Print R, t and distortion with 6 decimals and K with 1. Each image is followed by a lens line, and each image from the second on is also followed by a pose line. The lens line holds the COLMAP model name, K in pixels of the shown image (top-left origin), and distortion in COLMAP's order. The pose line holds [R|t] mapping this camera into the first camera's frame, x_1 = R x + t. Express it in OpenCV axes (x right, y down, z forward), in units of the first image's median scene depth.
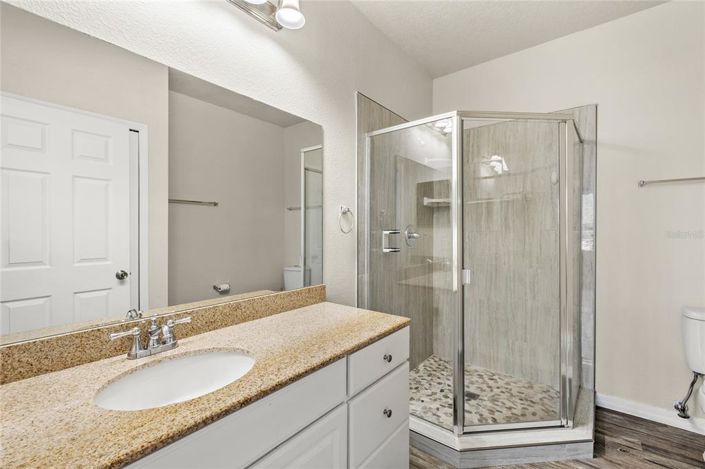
lens RADIAL K [[298.2, 0, 348.7], [0, 298.2, 237.5], [0, 0, 1]] dist [-0.005448, 0.001355]
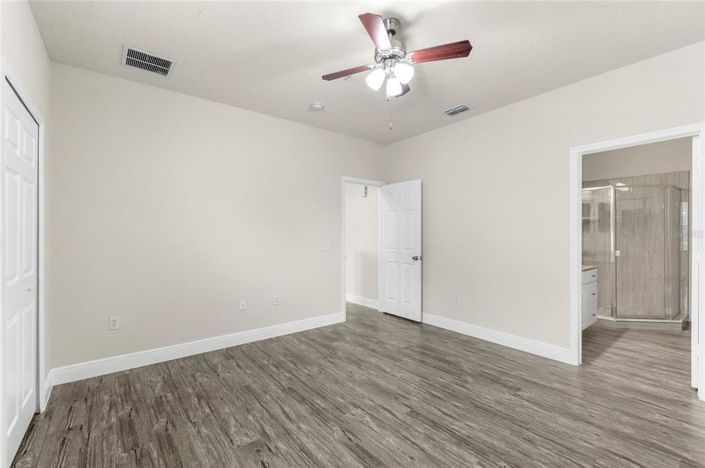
lens RADIAL K [[298.2, 0, 350.9], [0, 298.2, 234.0], [0, 0, 1]] dist [-0.005448, 0.001355]
pose [[0.972364, 0.007789, -0.233341, -0.123946], [-0.011586, 0.999822, -0.014907, 0.004037], [0.233183, 0.017198, 0.972281, -0.200311]]
